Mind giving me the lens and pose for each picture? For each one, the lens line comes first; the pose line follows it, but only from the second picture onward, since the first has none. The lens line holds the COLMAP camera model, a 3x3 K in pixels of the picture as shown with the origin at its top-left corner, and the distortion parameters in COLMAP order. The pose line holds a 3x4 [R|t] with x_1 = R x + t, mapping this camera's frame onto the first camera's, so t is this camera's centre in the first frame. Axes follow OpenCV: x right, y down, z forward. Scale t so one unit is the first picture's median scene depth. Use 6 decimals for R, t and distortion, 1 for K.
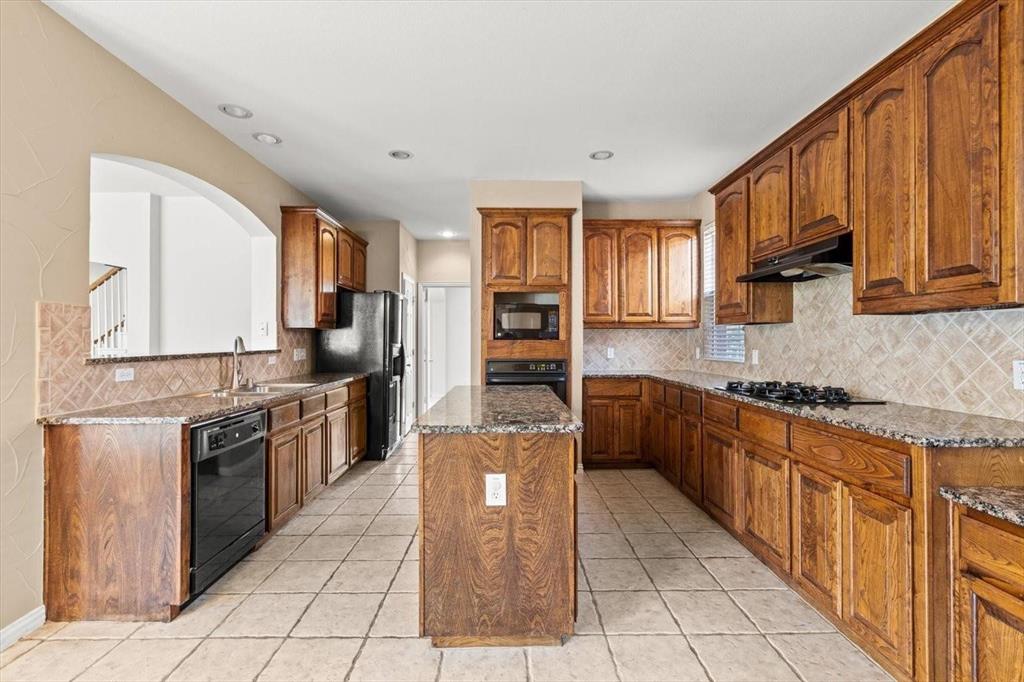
lens RADIAL K [[460.9, 0, 513.2], [0, 460.9, 337.1], [0, 0, 1]] dist [-0.000267, -0.000631]
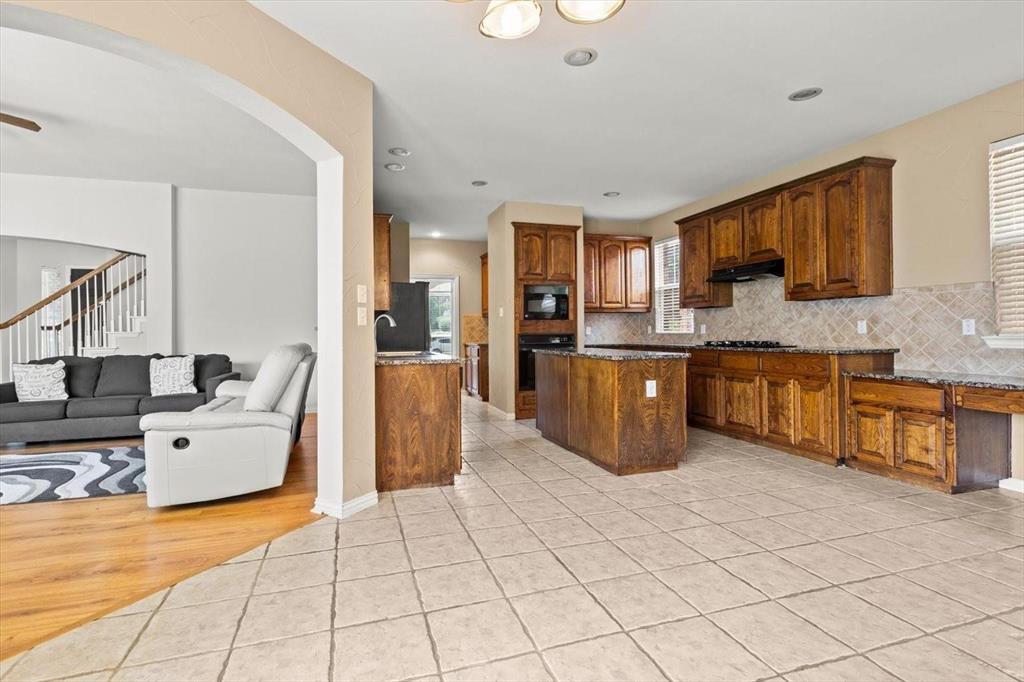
lens RADIAL K [[411.0, 0, 540.1], [0, 411.0, 323.3], [0, 0, 1]] dist [0.000345, 0.000013]
pose [[0.966970, -0.004805, 0.254845, -0.632395], [0.005680, 0.999980, -0.002696, 0.040557], [-0.254827, 0.004054, 0.966978, -0.373825]]
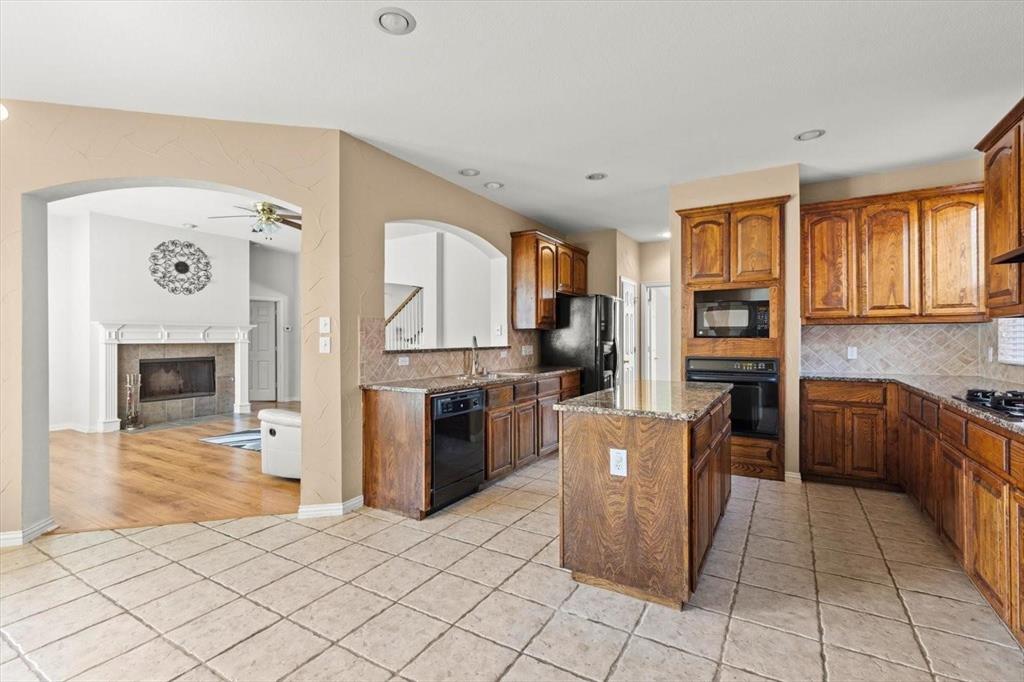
lens RADIAL K [[441.9, 0, 509.2], [0, 441.9, 337.1], [0, 0, 1]] dist [0.001066, -0.000377]
pose [[0.862064, -0.003719, -0.506786, 0.207878], [0.005408, 0.999984, 0.001861, -0.000511], [0.506771, -0.004345, 0.862070, -0.096857]]
